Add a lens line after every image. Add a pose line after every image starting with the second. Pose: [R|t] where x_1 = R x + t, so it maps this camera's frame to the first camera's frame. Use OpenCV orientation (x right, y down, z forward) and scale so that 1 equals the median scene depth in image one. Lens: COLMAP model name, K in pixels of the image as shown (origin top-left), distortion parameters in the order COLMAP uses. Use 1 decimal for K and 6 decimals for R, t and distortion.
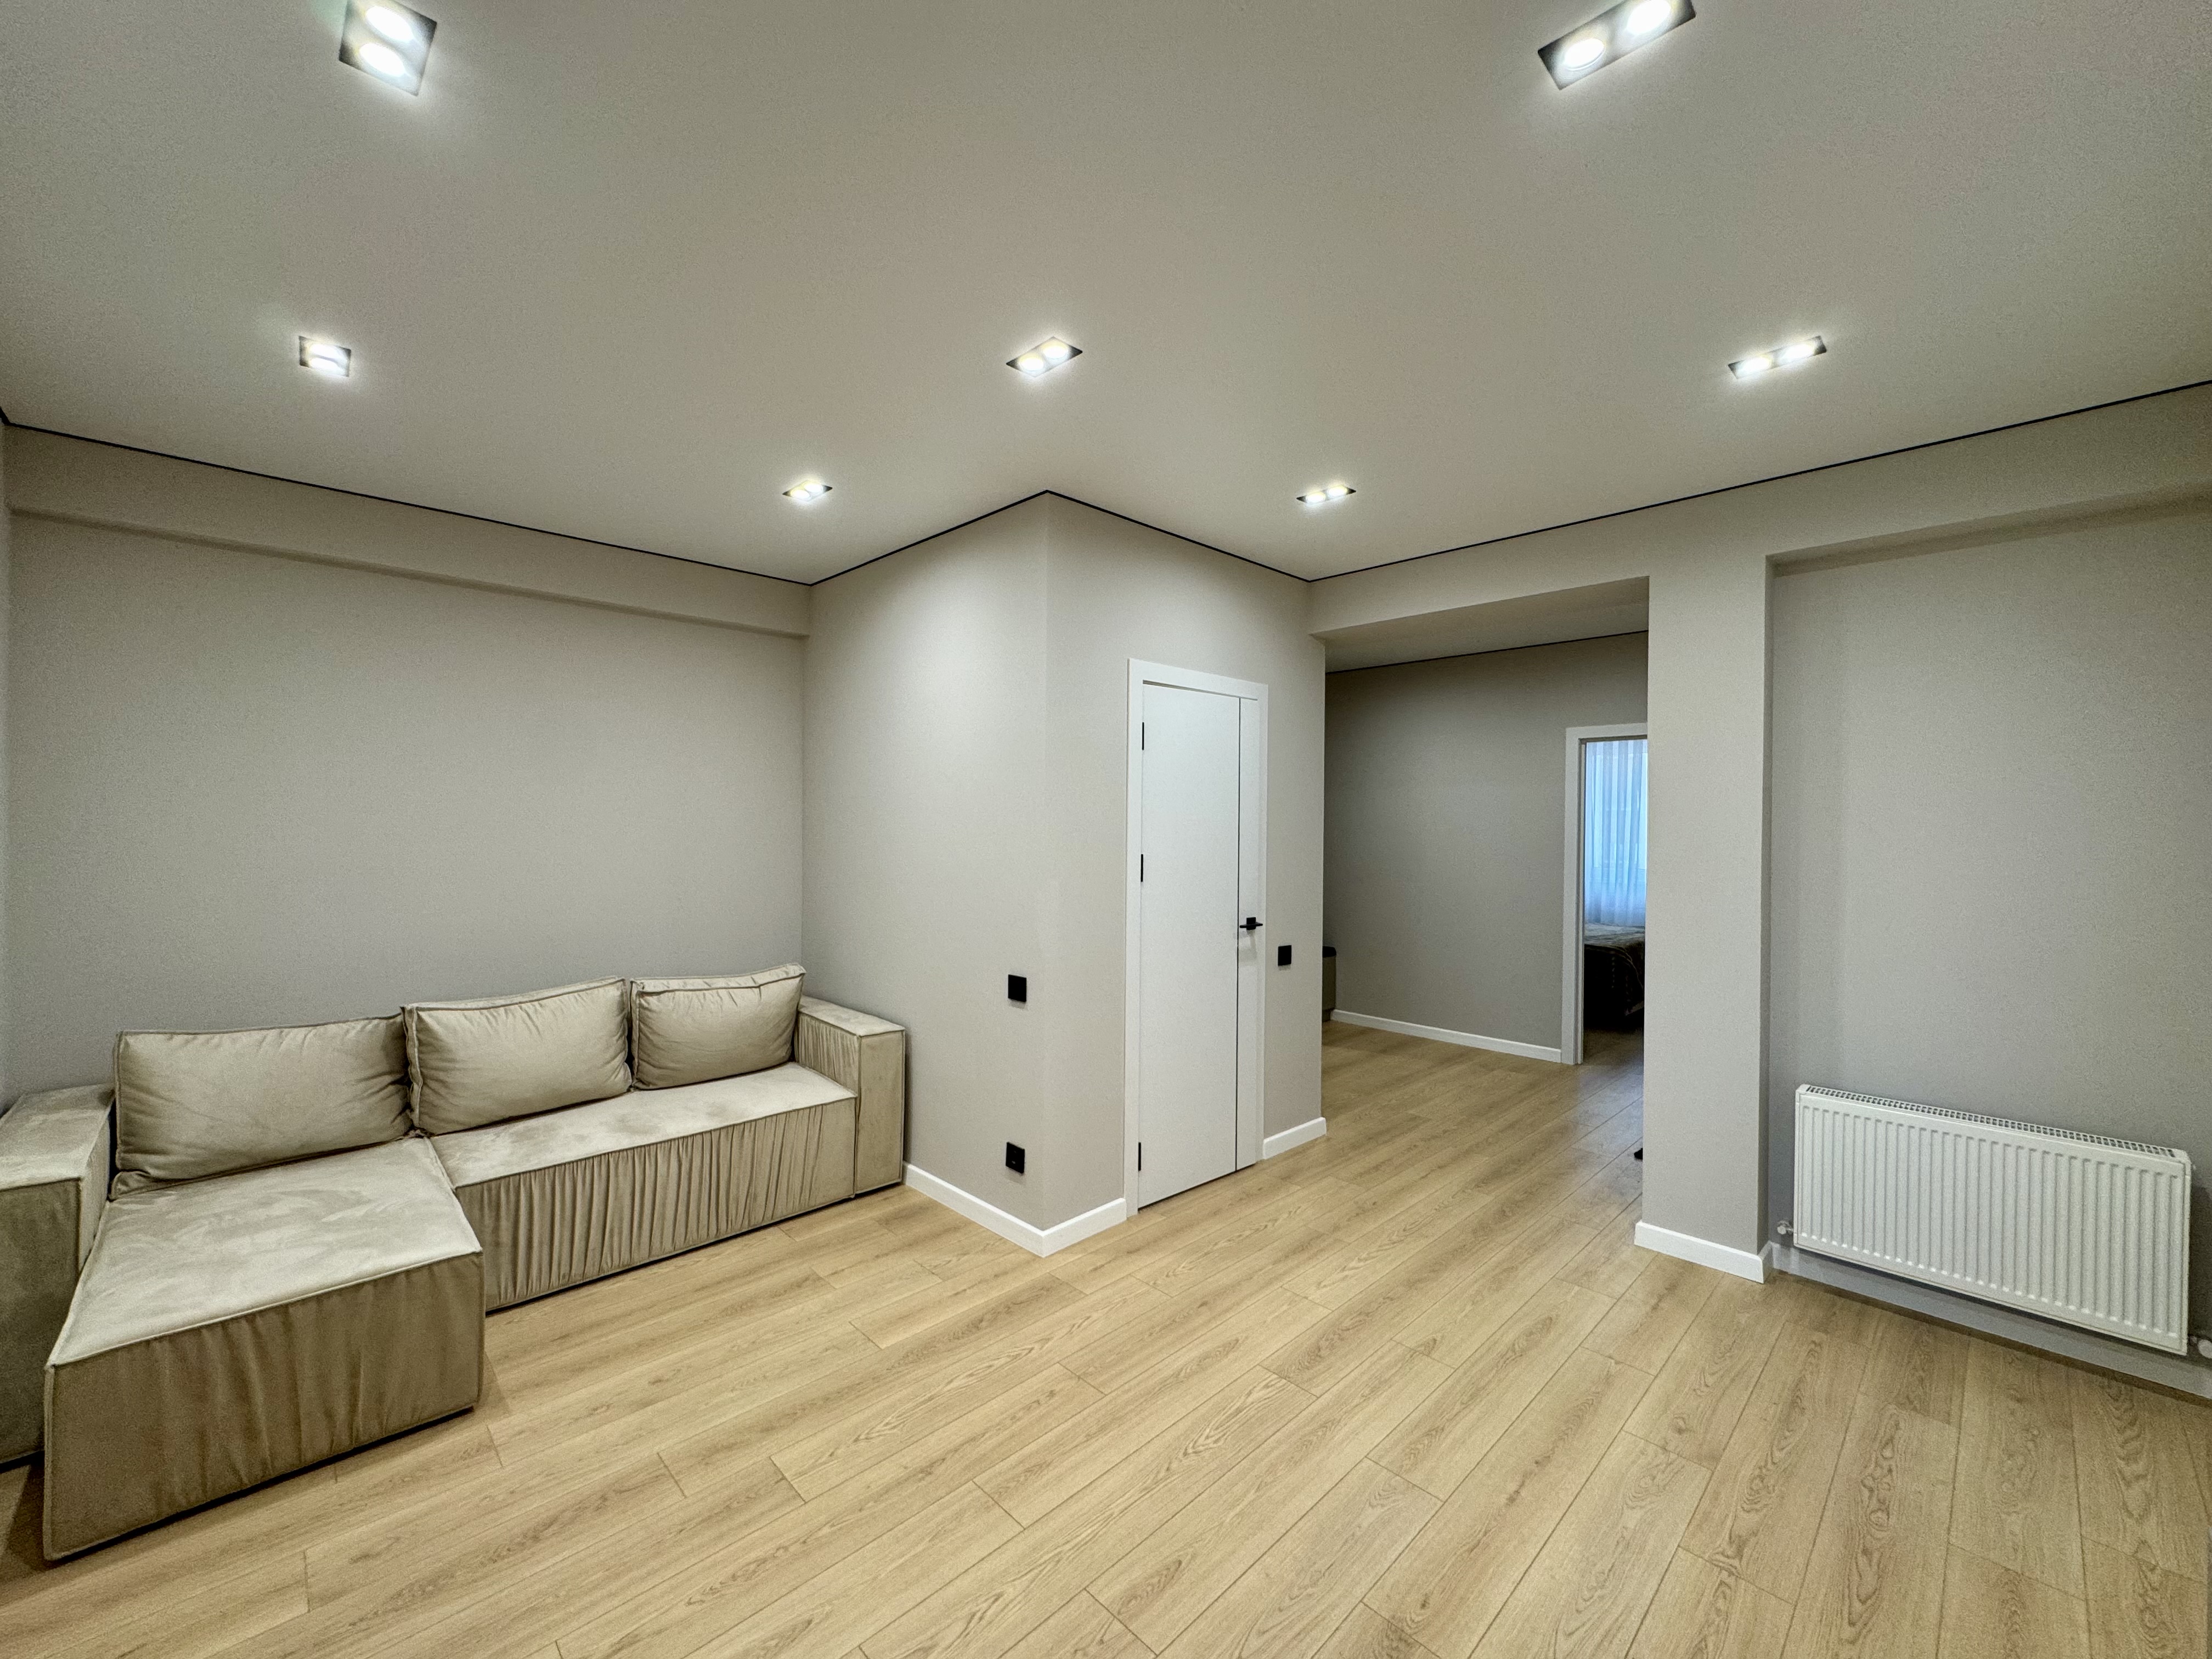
lens RADIAL K [[882.9, 0, 1106.0], [0, 882.9, 829.5], [0, 0, 1]] dist [-0.002500, -0.000259]
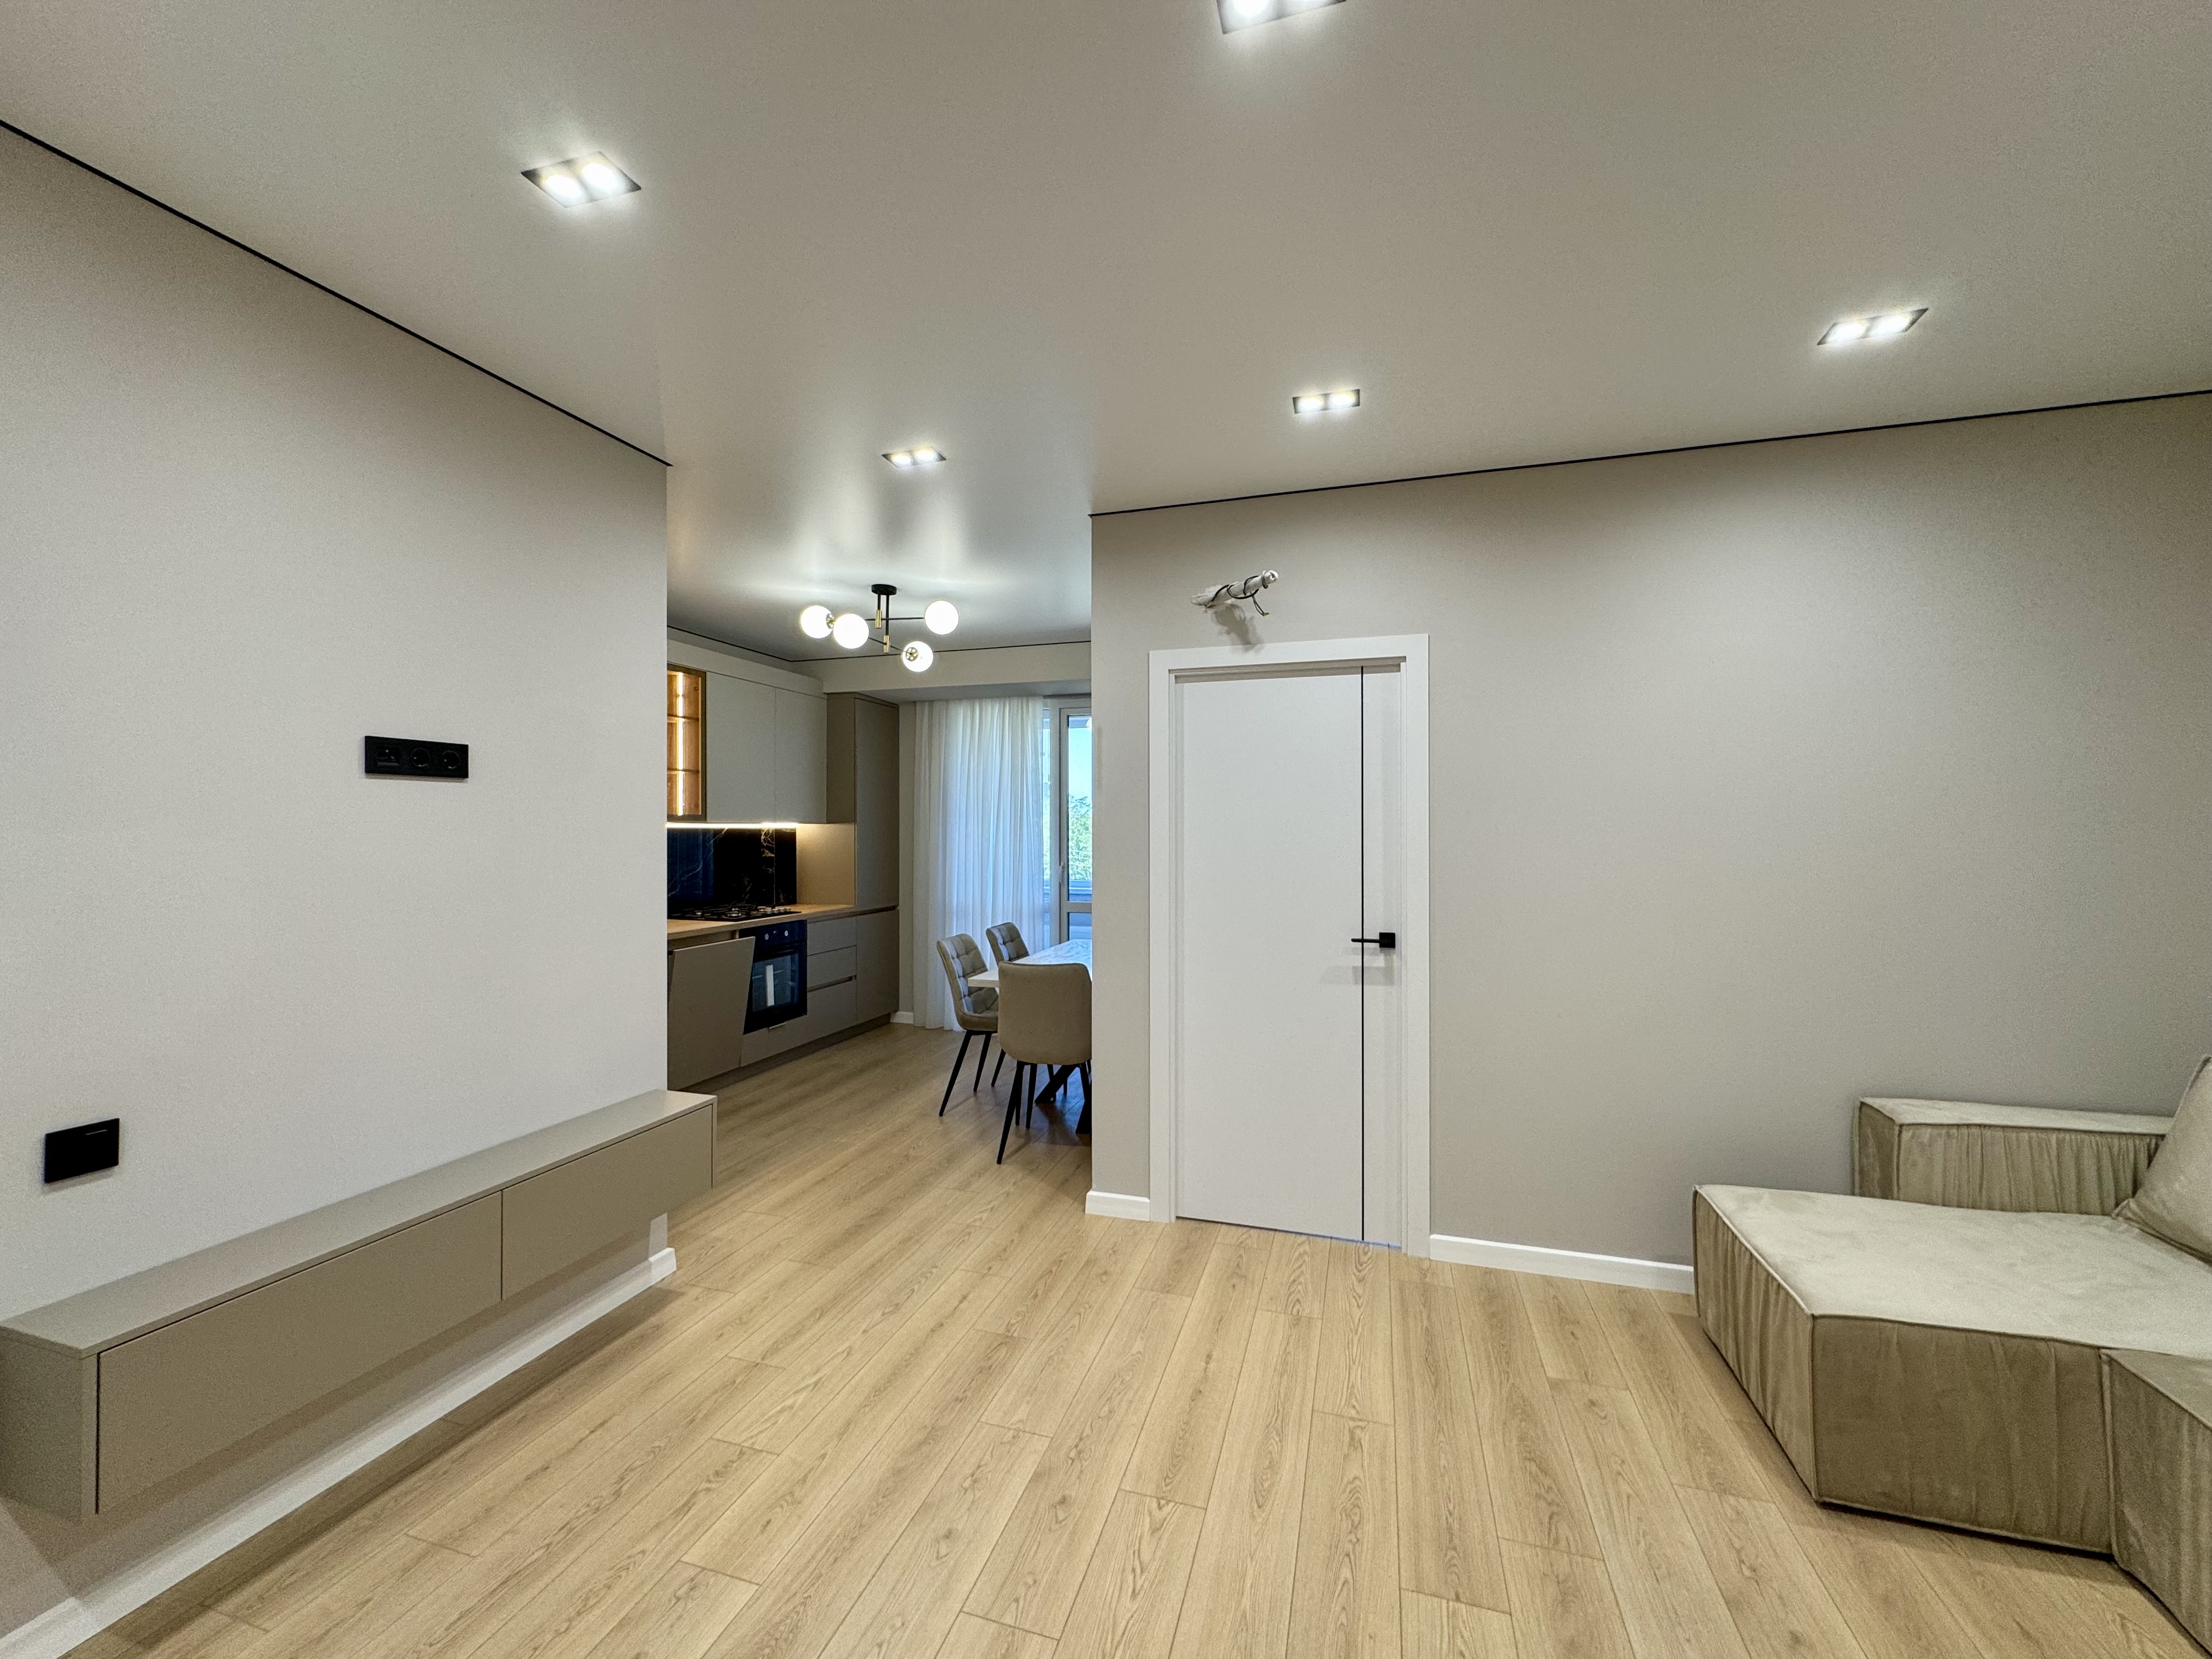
lens RADIAL K [[879.3, 0, 1104.6], [0, 879.3, 831.3], [0, 0, 1]] dist [-0.003420, -0.000108]
pose [[-0.876207, -0.006839, -0.481886, 0.255682], [-0.009536, 0.999950, 0.003147, 0.013481], [0.481840, 0.007352, -0.876228, 1.226263]]
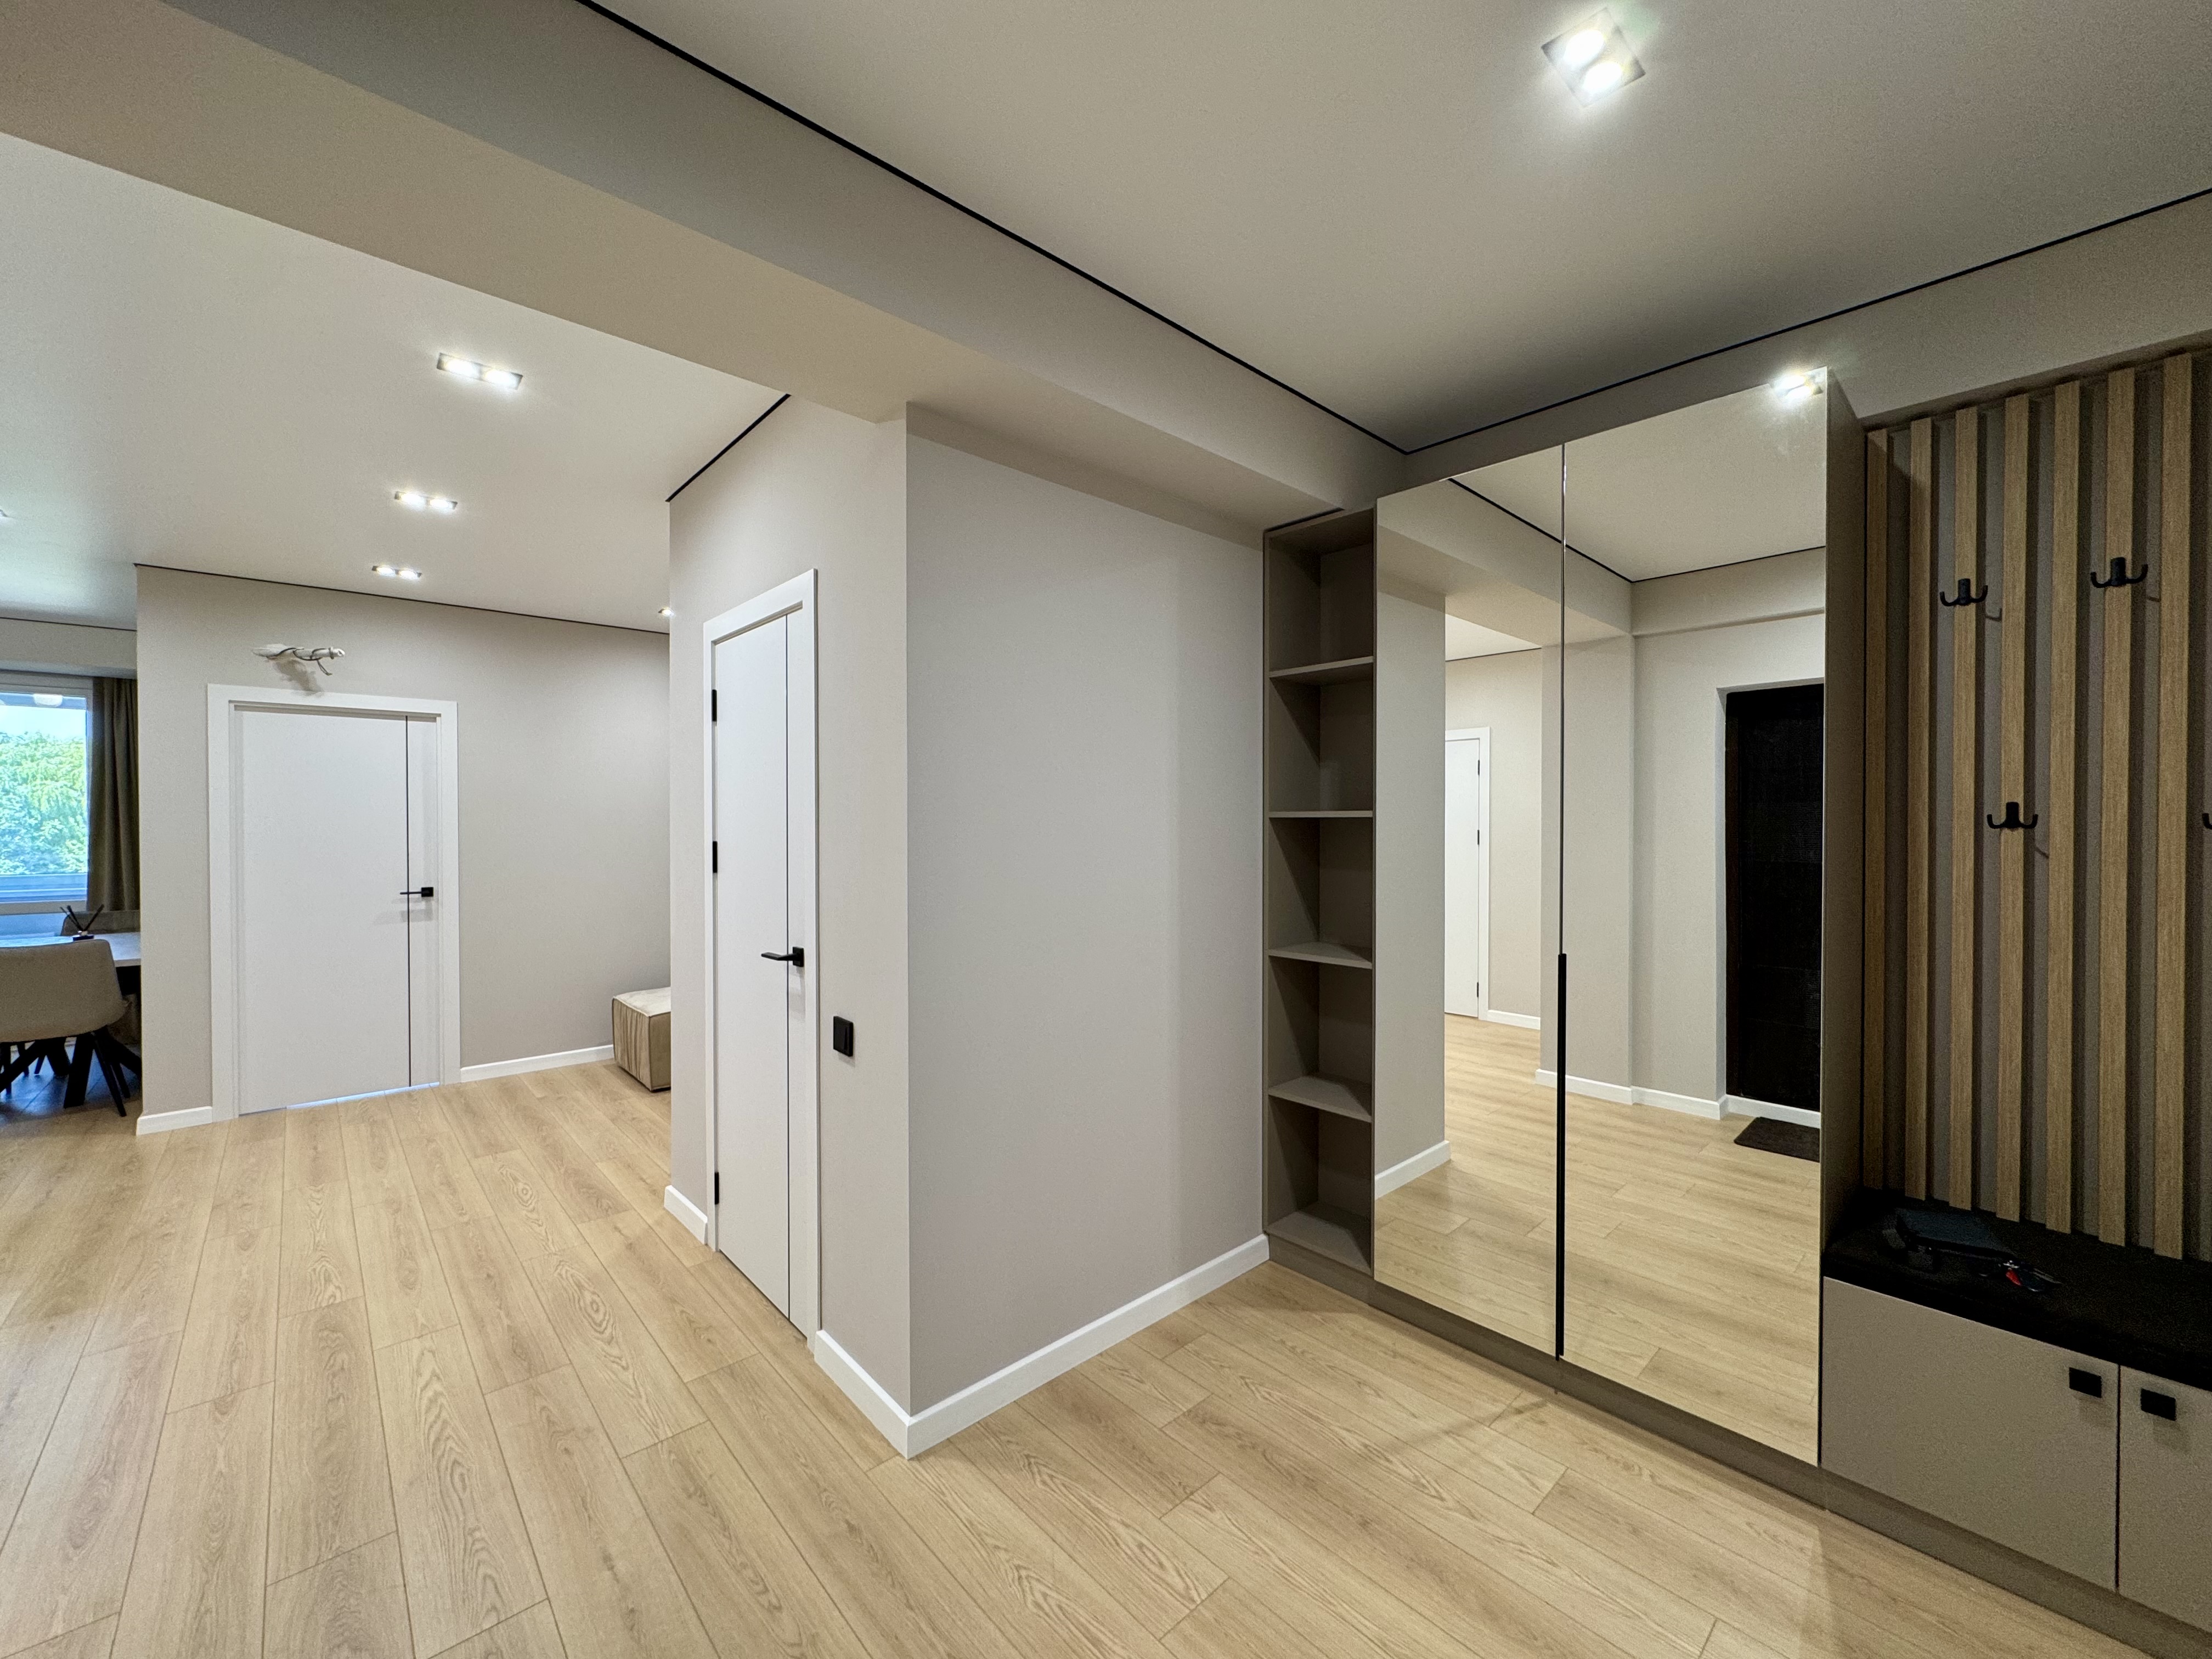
lens RADIAL K [[882.9, 0, 1106.0], [0, 882.9, 829.5], [0, 0, 1]] dist [-0.002500, -0.000259]
pose [[-0.027289, 0.000581, -0.999627, 1.196241], [-0.006030, 0.999982, 0.000745, 0.017858], [0.999609, 0.006048, -0.027285, 1.874296]]
